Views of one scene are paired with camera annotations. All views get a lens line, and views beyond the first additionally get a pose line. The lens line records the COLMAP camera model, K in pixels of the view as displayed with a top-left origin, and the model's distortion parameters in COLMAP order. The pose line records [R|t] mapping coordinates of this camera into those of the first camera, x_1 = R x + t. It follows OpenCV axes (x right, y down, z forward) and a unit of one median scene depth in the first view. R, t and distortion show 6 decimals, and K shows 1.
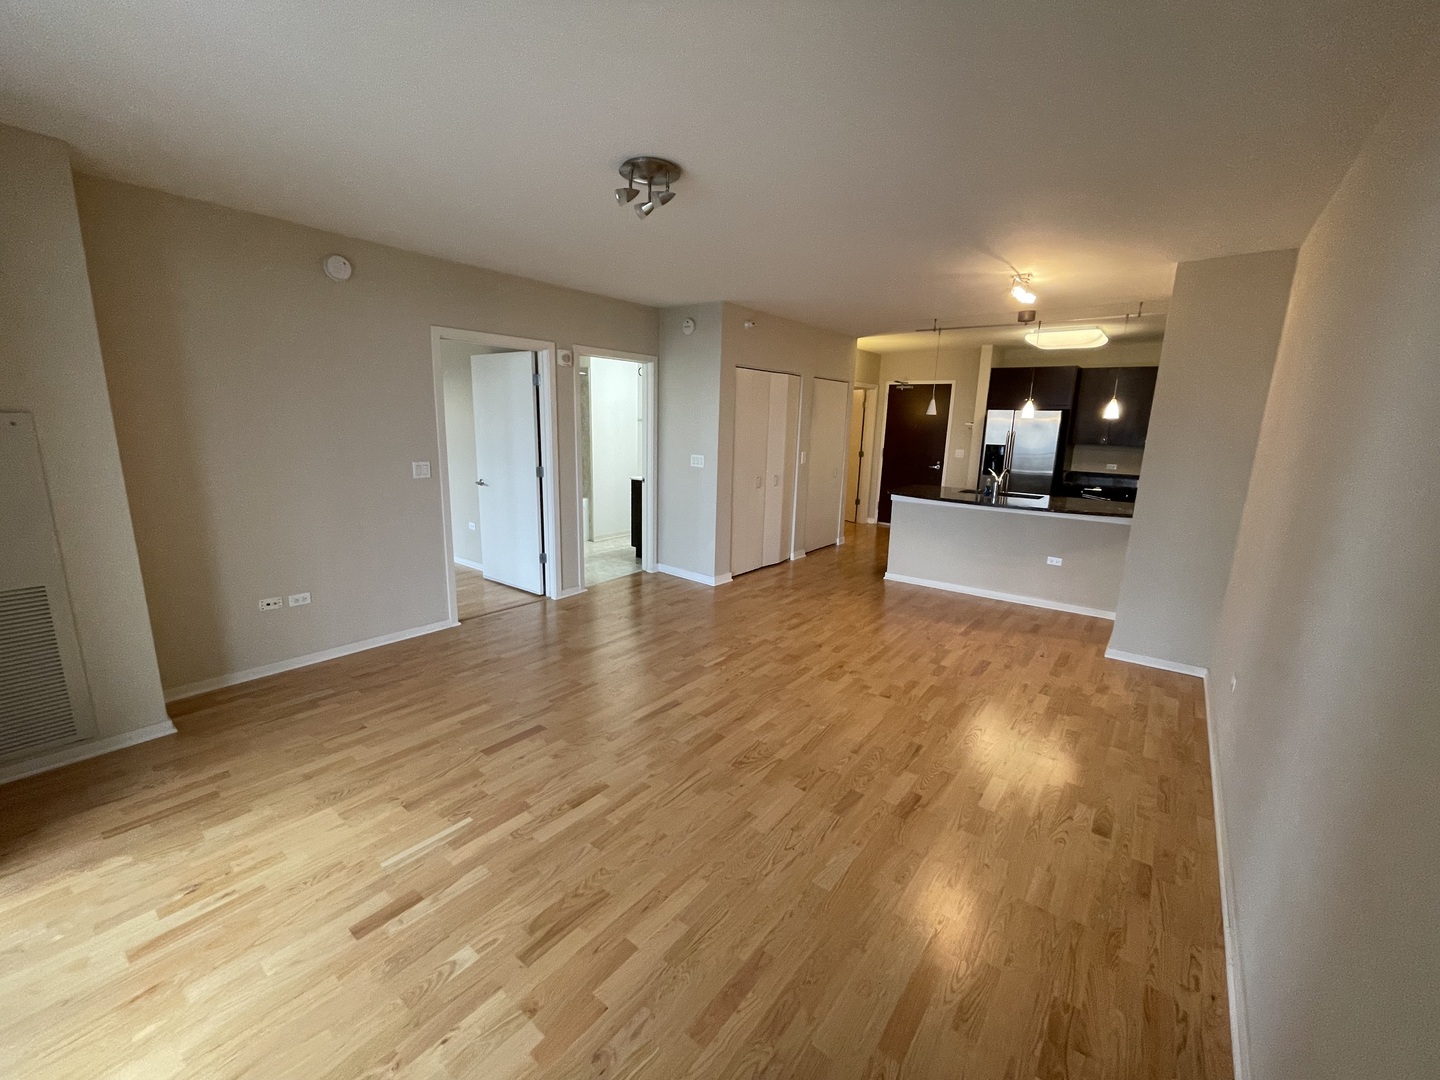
lens RADIAL K [[584.8, 0, 719.0], [0, 584.8, 542.3], [0, 0, 1]] dist [-0.001310, -0.002002]
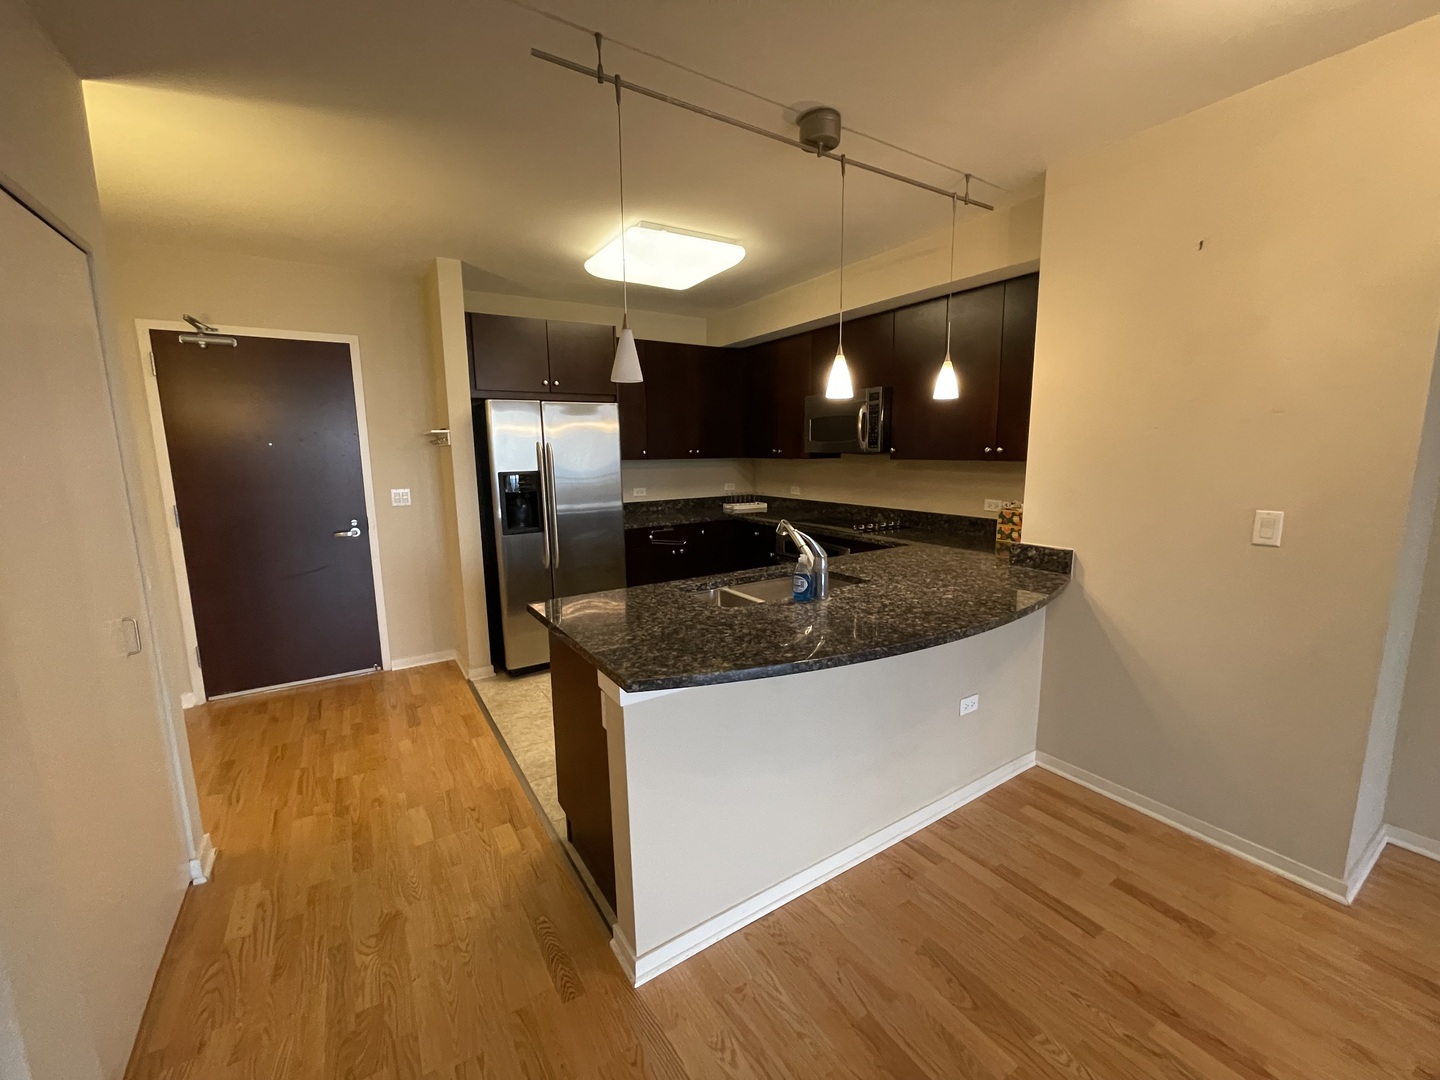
lens RADIAL K [[584.8, 0, 712.1], [0, 584.8, 533.4], [0, 0, 1]] dist [-0.001310, -0.002002]
pose [[0.346069, -0.166240, 0.923364, 0.120183], [0.217032, 0.971667, 0.093594, -0.216336], [-0.912761, 0.168009, 0.372344, 1.158974]]
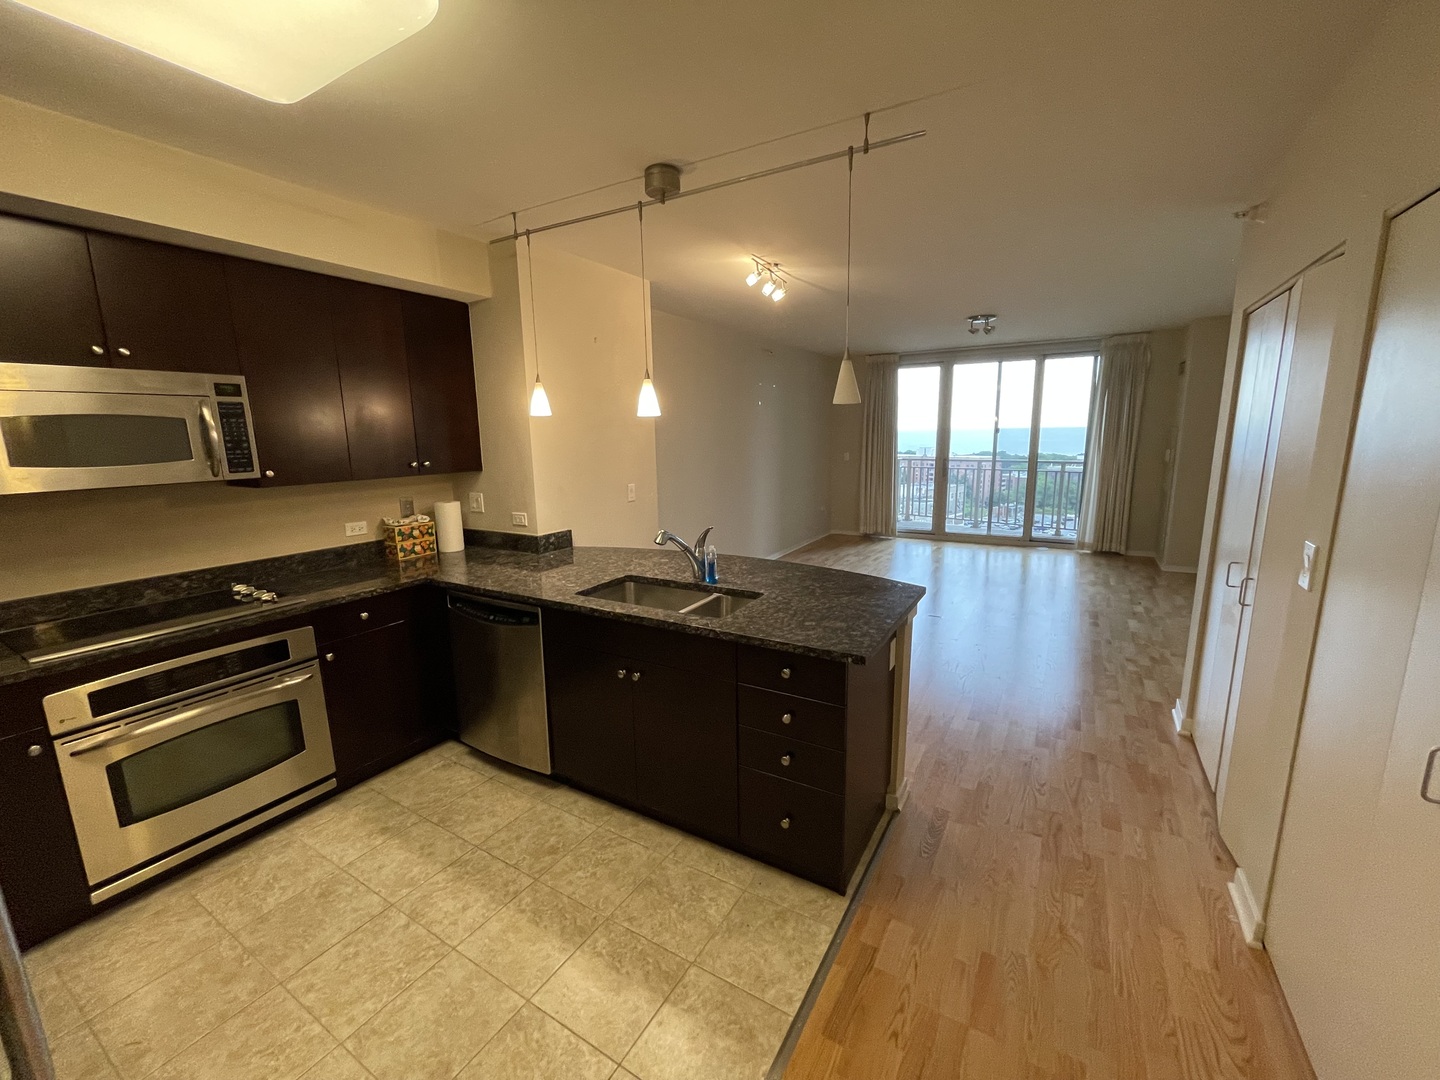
lens RADIAL K [[584.8, 0, 717.2], [0, 584.8, 534.3], [0, 0, 1]] dist [-0.001310, -0.002002]
pose [[-0.994329, 0.013613, -0.105473, 0.715552], [-0.026855, 0.927491, 0.372880, -0.388017], [0.102901, 0.373598, -0.921866, 1.899612]]
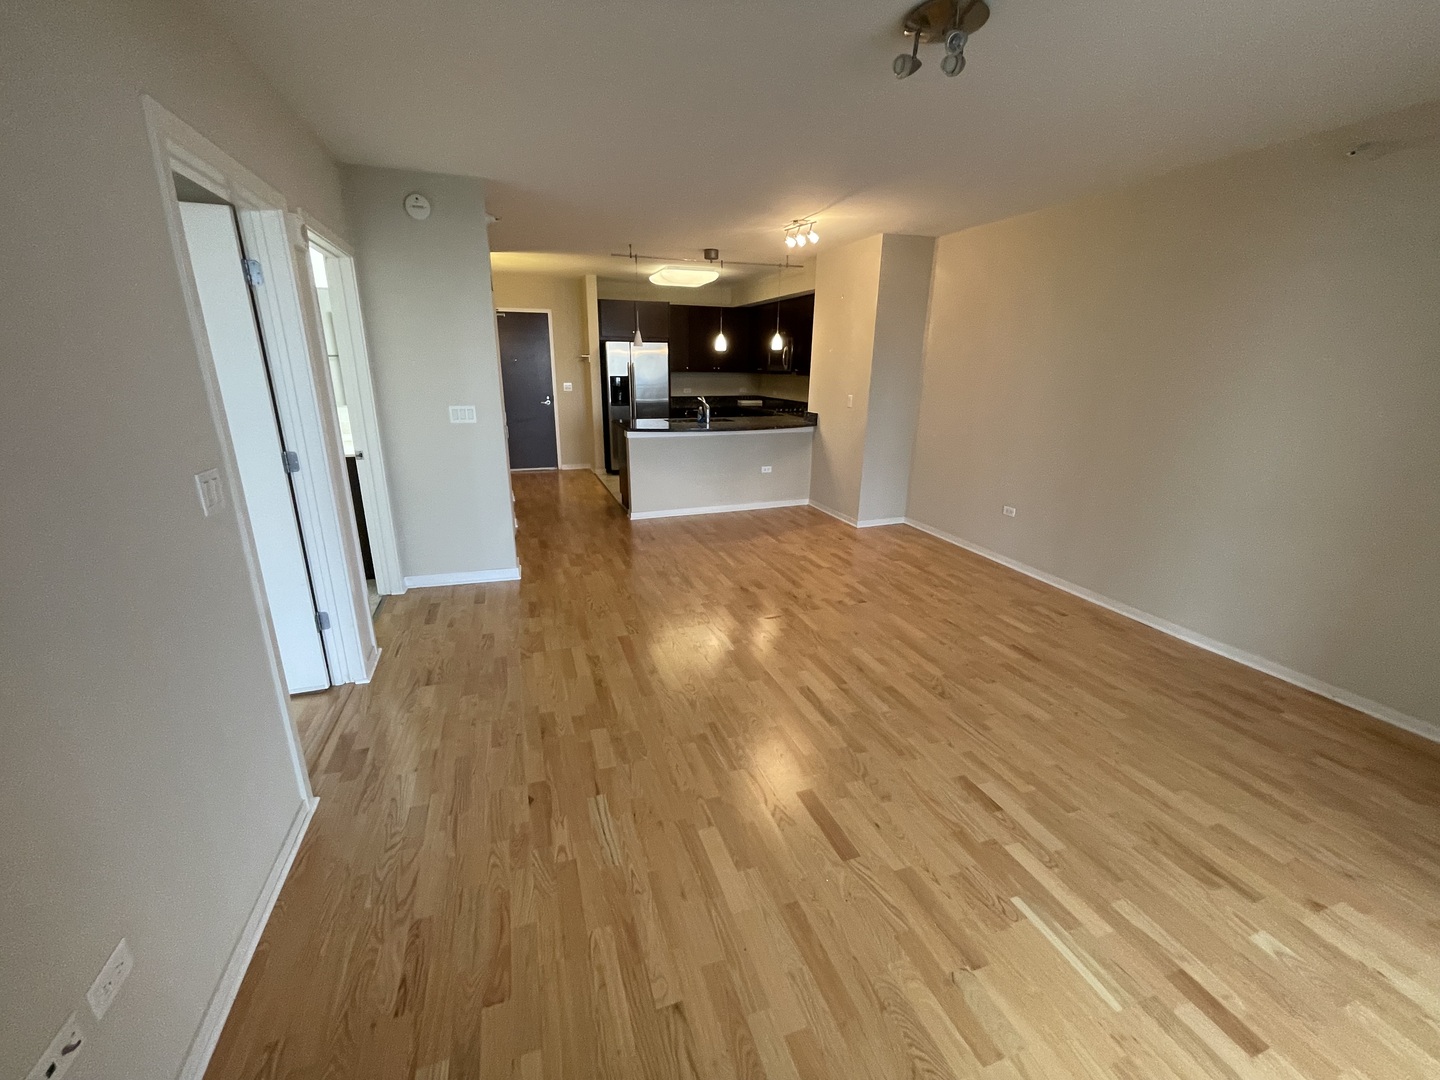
lens RADIAL K [[584.8, 0, 712.5], [0, 584.8, 537.1], [0, 0, 1]] dist [-0.001310, -0.002002]
pose [[0.548918, -0.259205, 0.794671, -0.586881], [0.177308, 0.965176, 0.192344, -0.100740], [-0.816854, 0.035321, 0.575762, 0.456456]]
